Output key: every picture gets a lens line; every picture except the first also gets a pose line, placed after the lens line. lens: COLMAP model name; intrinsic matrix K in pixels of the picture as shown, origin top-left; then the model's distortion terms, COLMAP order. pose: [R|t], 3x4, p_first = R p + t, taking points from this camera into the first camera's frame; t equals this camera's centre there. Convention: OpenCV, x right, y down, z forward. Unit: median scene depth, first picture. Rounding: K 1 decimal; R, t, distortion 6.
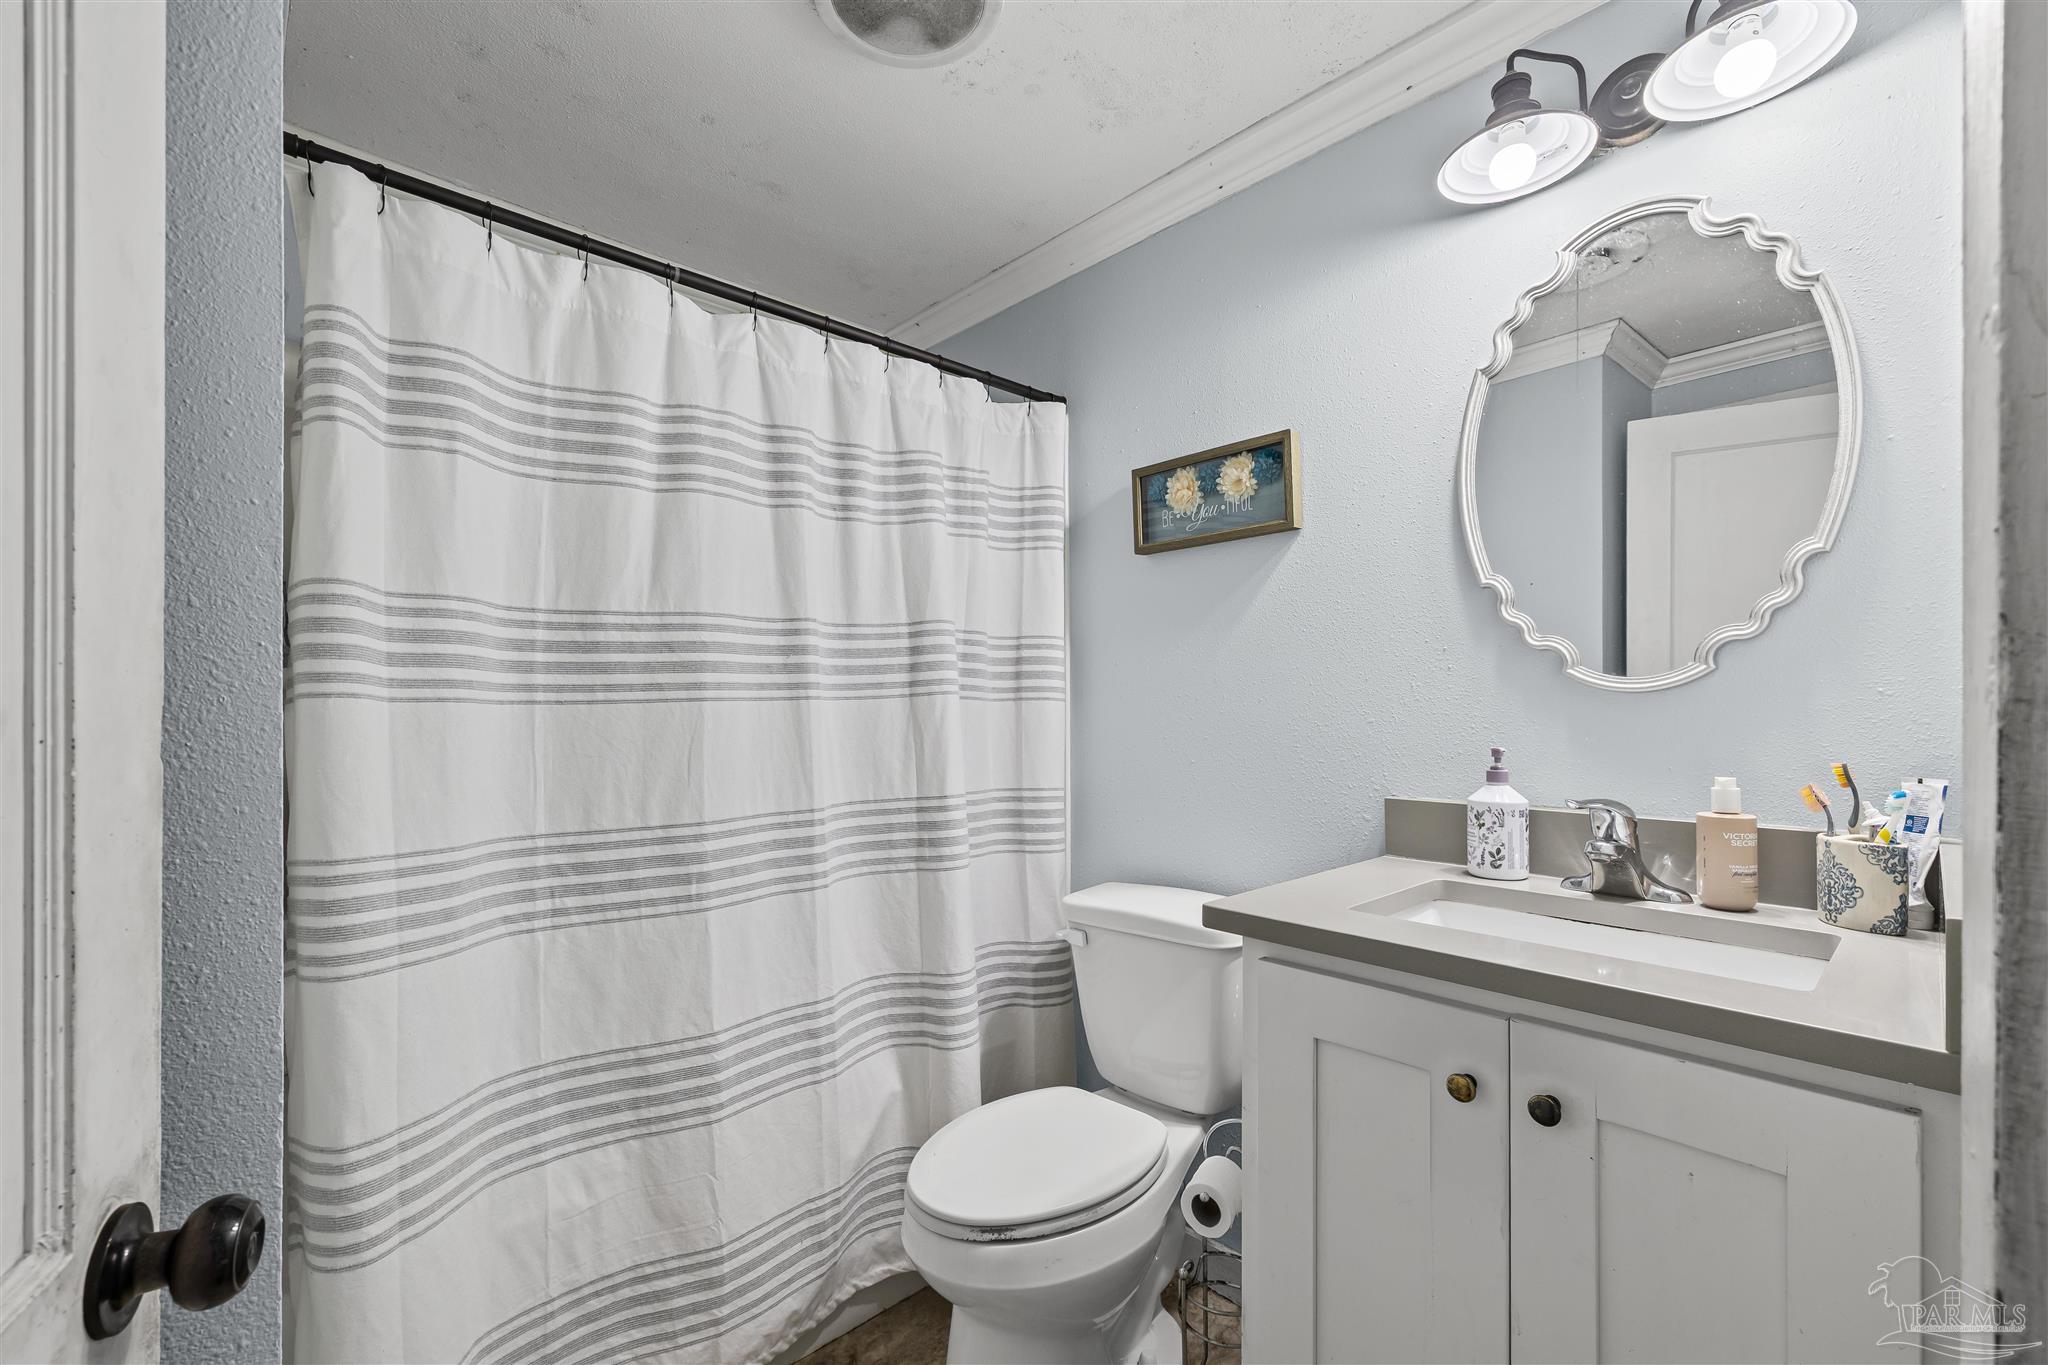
lens RADIAL K [[866.7, 0, 1016.2], [0, 866.7, 697.1], [0, 0, 1]] dist [0.000155, 0.001382]
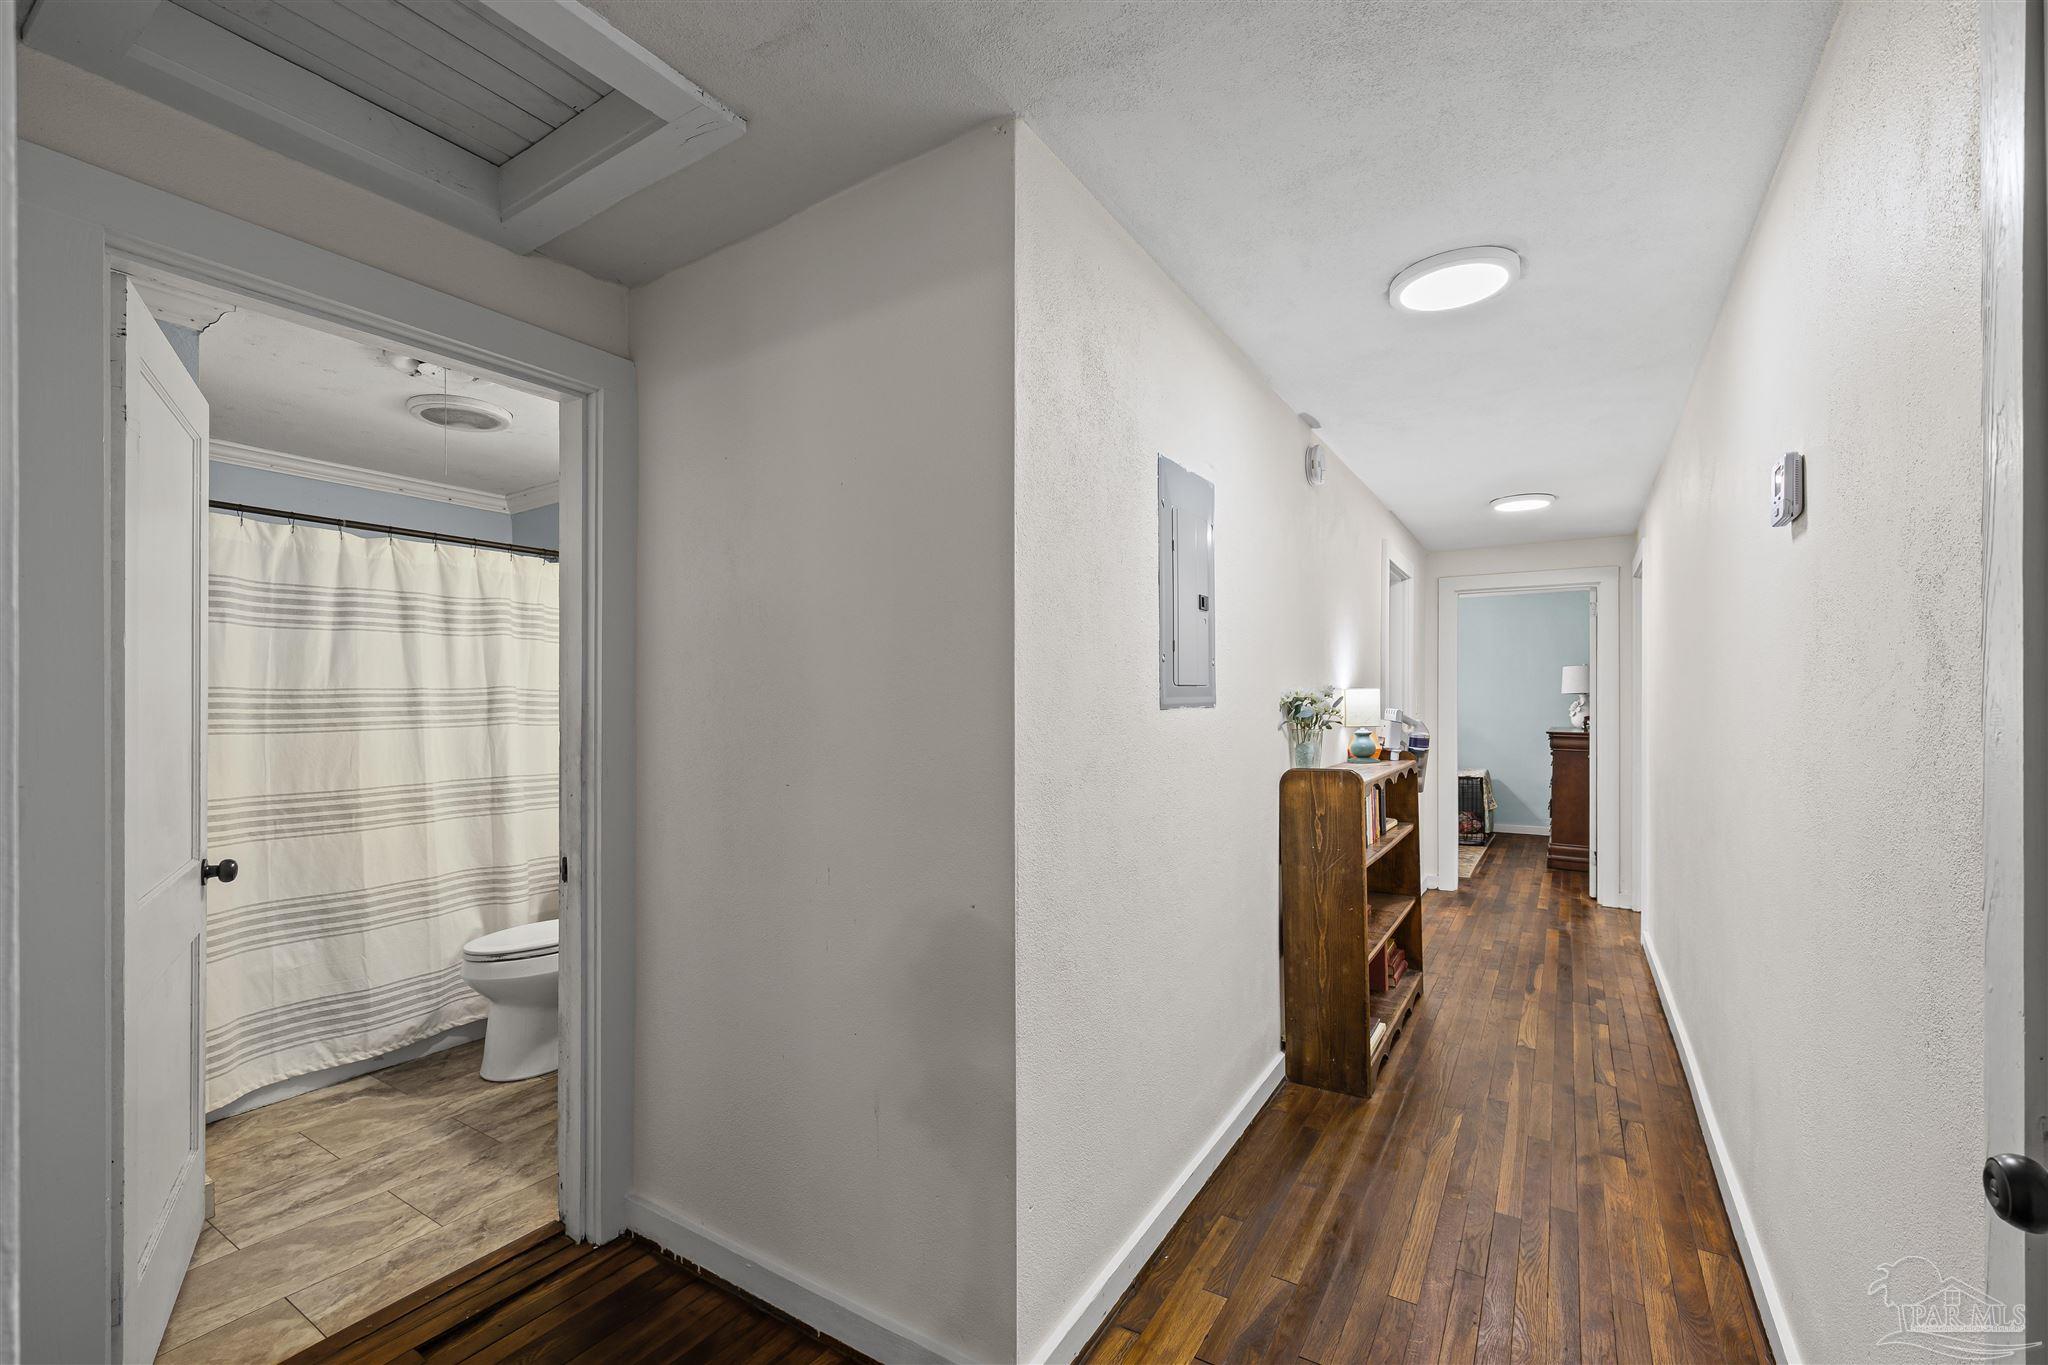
lens RADIAL K [[866.7, 0, 1018.3], [0, 866.7, 700.2], [0, 0, 1]] dist [0.000155, 0.001382]
pose [[0.968791, 0.000022, 0.247879, 0.548771], [-0.000621, 0.999997, 0.002337, -0.062733], [-0.247879, -0.002418, 0.968788, -1.178941]]
